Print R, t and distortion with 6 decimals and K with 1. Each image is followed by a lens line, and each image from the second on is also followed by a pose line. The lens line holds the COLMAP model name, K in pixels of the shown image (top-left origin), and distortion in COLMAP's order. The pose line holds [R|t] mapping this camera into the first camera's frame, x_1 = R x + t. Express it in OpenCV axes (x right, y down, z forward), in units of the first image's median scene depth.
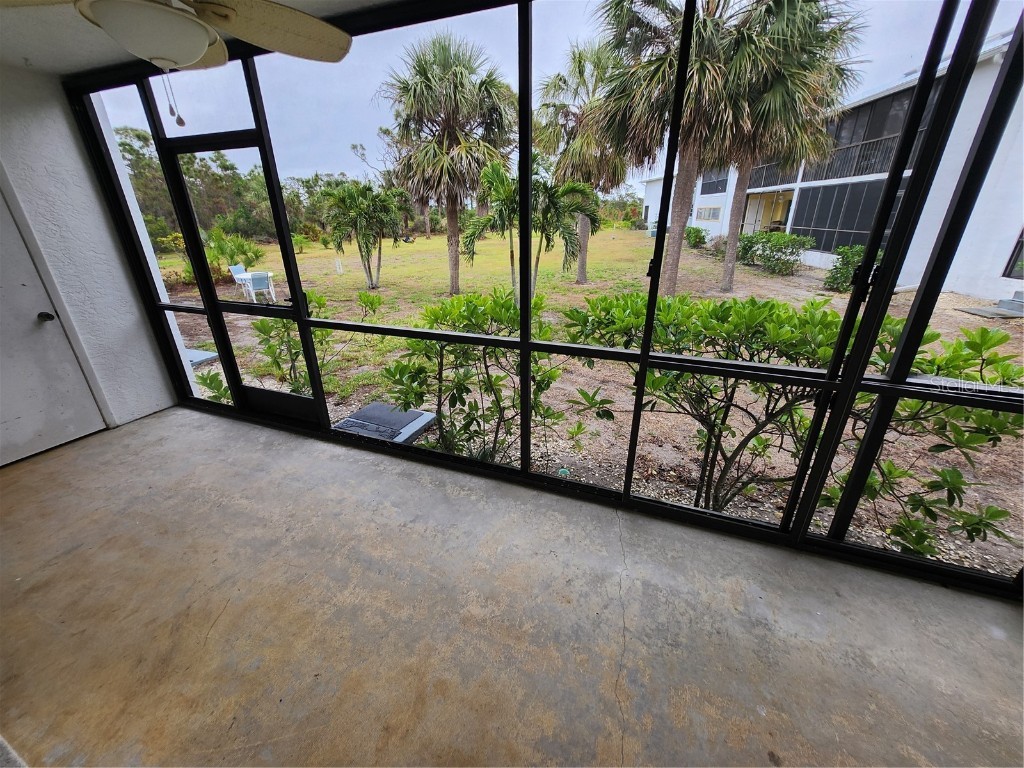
lens RADIAL K [[402.2, 0, 513.3], [0, 402.2, 383.6], [0, 0, 1]] dist [-0.002371, 0.001090]
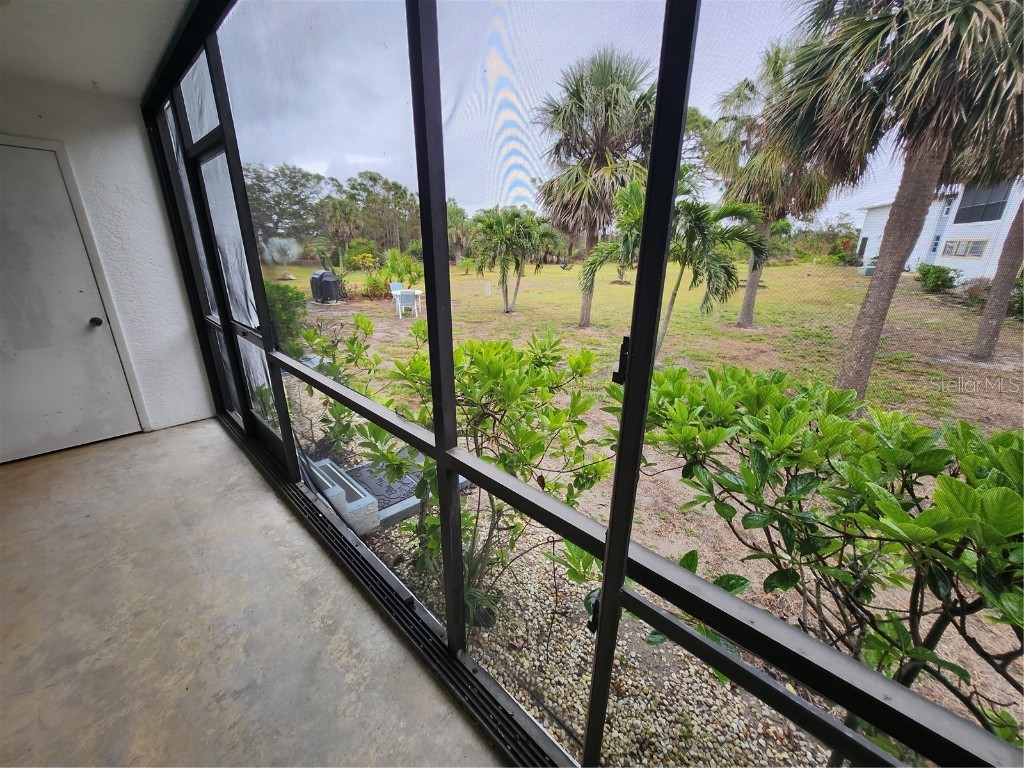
lens RADIAL K [[402.2, 0, 510.8], [0, 402.2, 383.1], [0, 0, 1]] dist [-0.002371, 0.001090]
pose [[0.919735, 0.145191, -0.364702, 0.070013], [-0.168181, 0.985240, -0.031898, -0.044297], [0.354688, 0.090673, 0.930578, 0.117234]]
